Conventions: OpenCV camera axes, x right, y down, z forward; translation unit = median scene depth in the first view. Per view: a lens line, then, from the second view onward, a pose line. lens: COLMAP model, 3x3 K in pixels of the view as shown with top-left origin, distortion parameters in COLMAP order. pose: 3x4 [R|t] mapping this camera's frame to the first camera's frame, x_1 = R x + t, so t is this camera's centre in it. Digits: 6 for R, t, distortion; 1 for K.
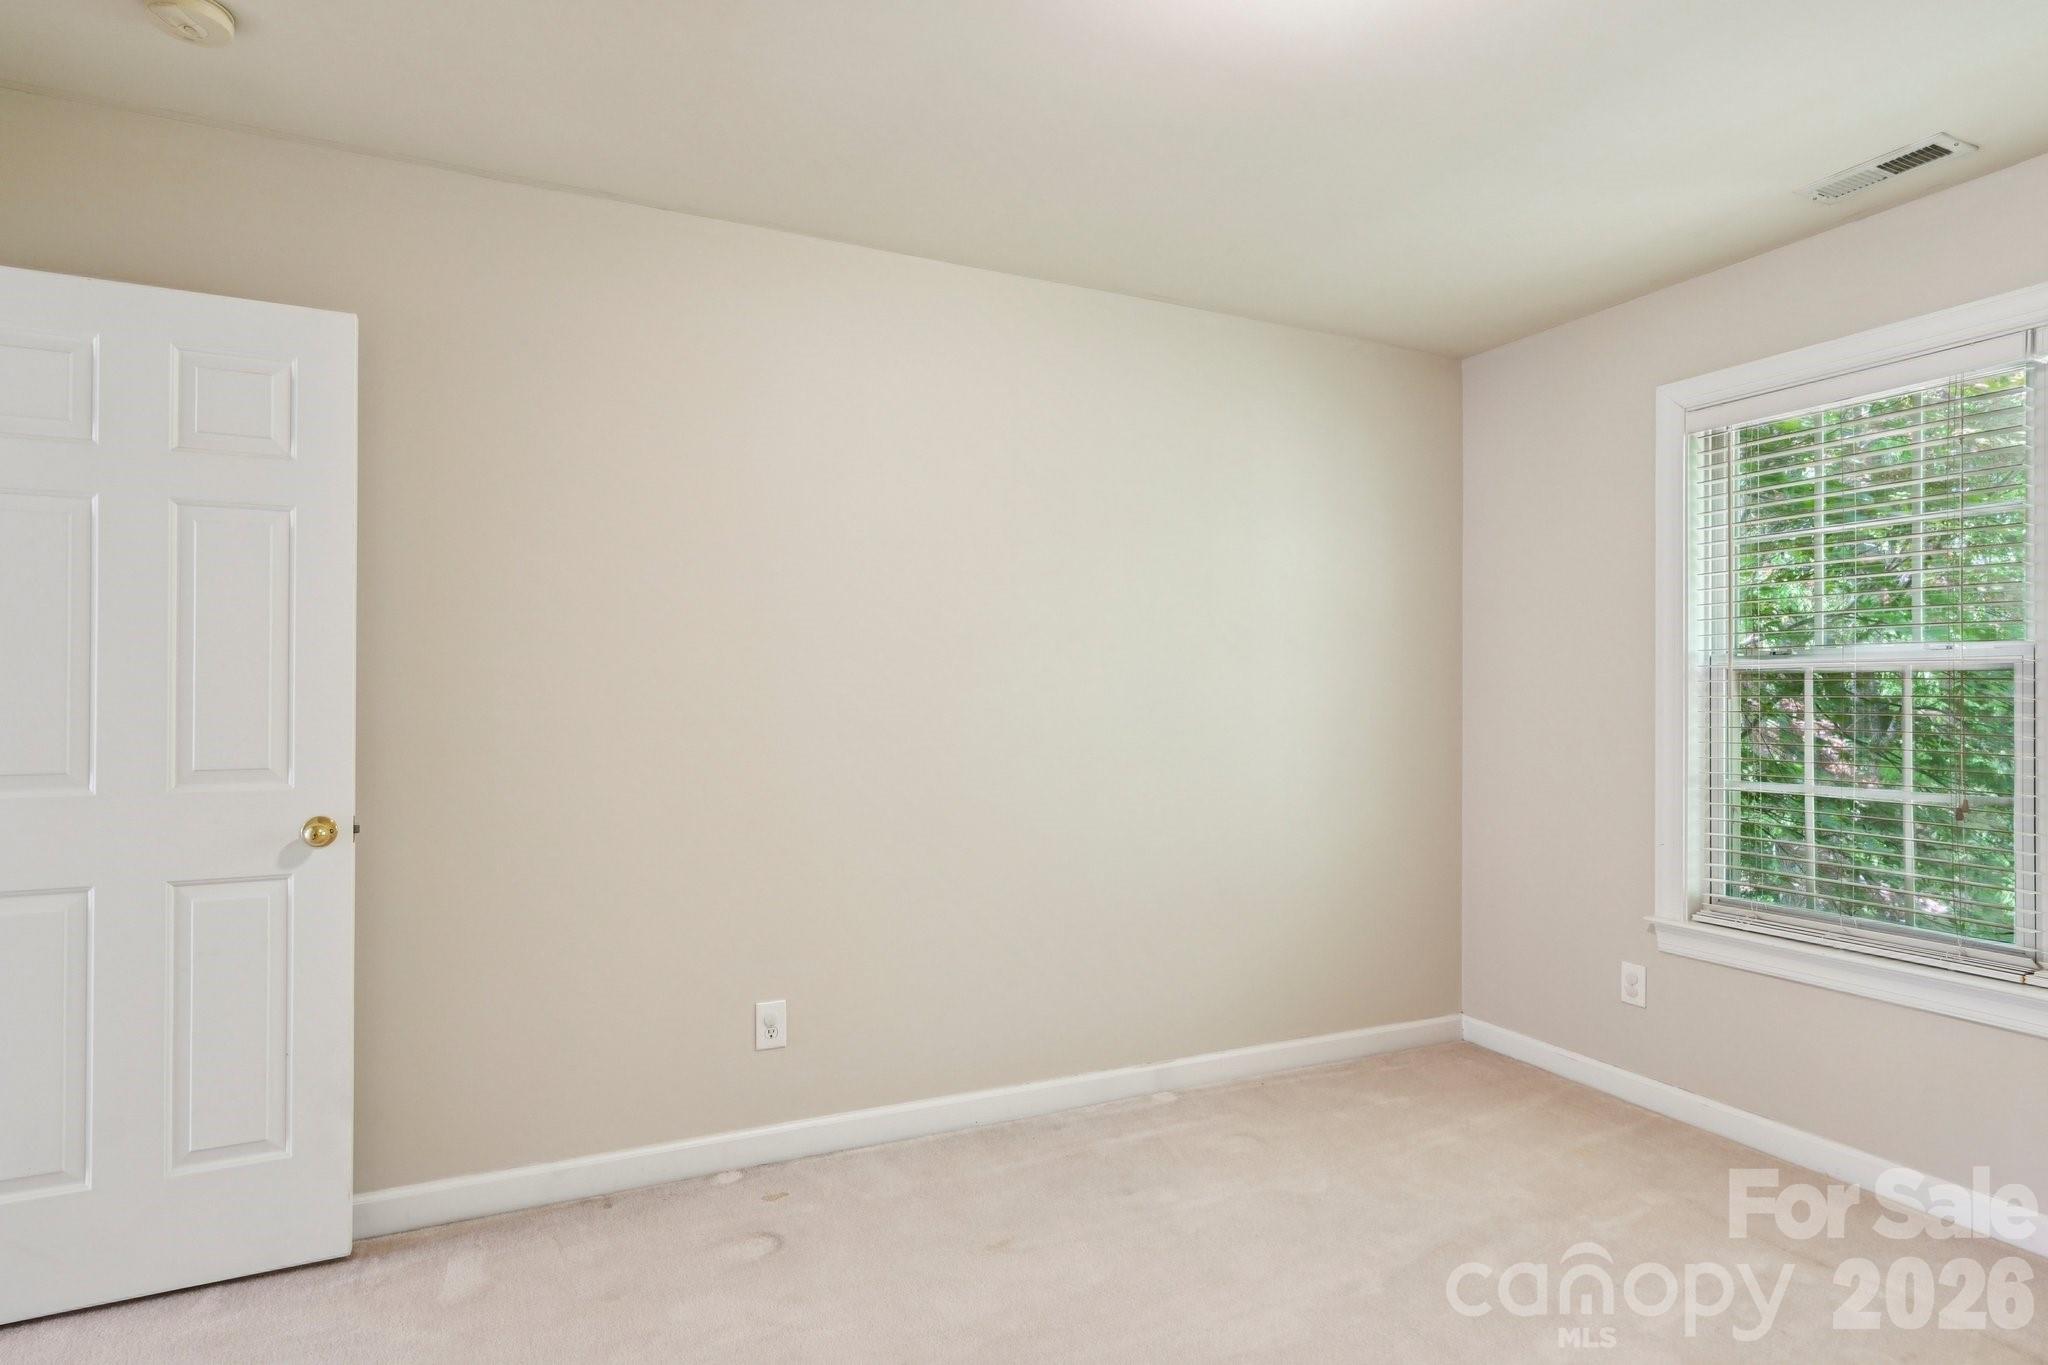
lens RADIAL K [[1079.6, 0, 1024.6], [0, 1079.6, 692.2], [0, 0, 1]] dist [0.001285, 0.000978]
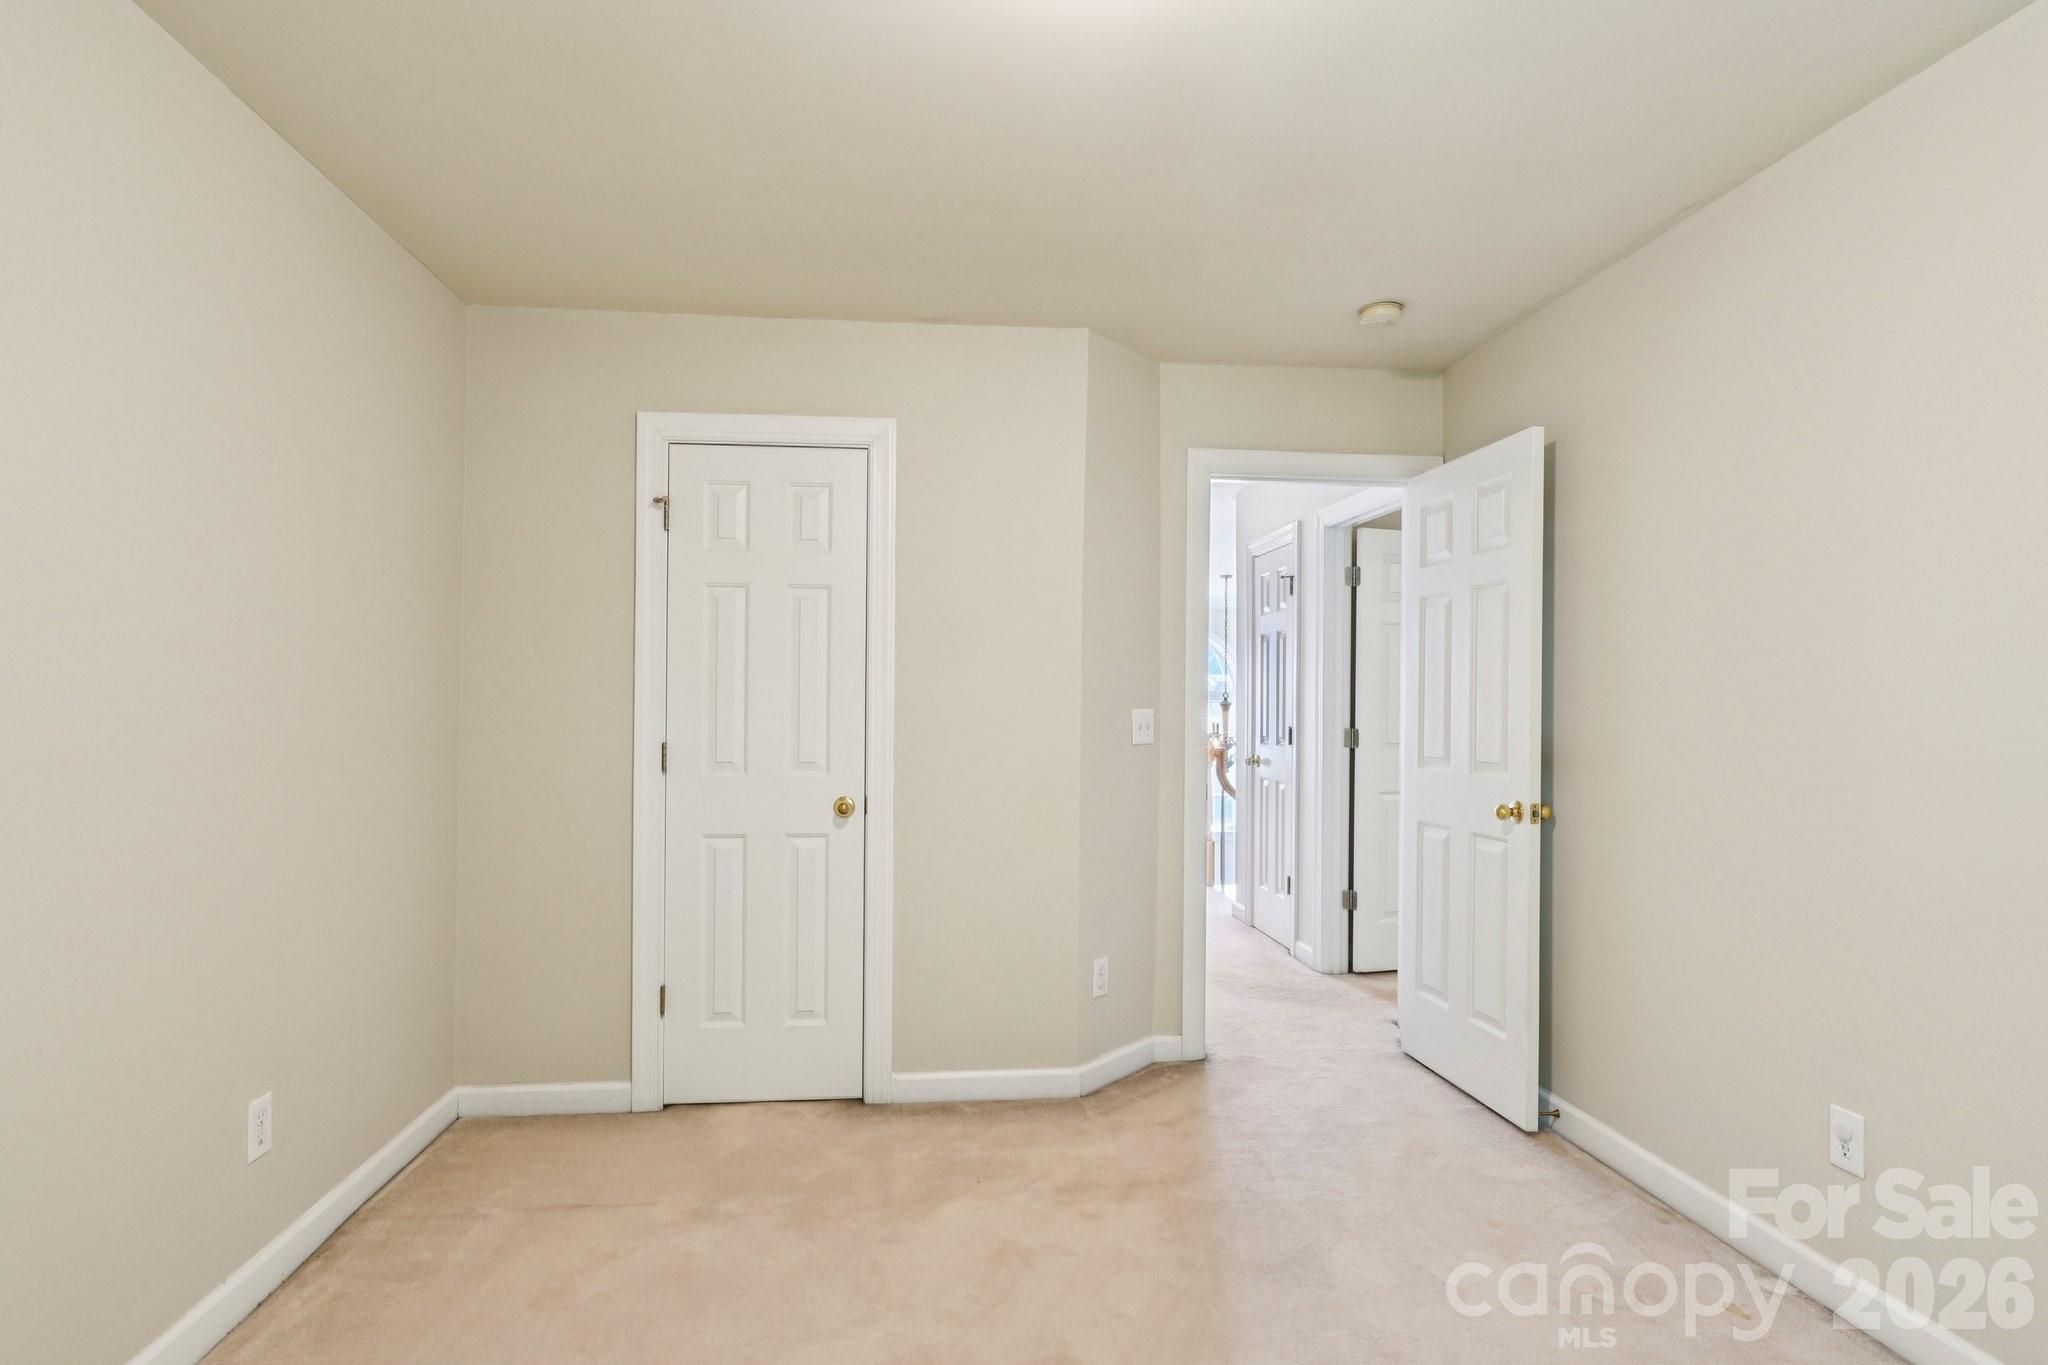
lens RADIAL K [[1079.6, 0, 1035.8], [0, 1079.6, 699.1], [0, 0, 1]] dist [0.001285, 0.000978]
pose [[-0.334851, -0.014090, -0.942166, 0.841397], [-0.002650, 0.999898, -0.014011, 0.006113], [0.942267, -0.002195, -0.334855, 0.870867]]
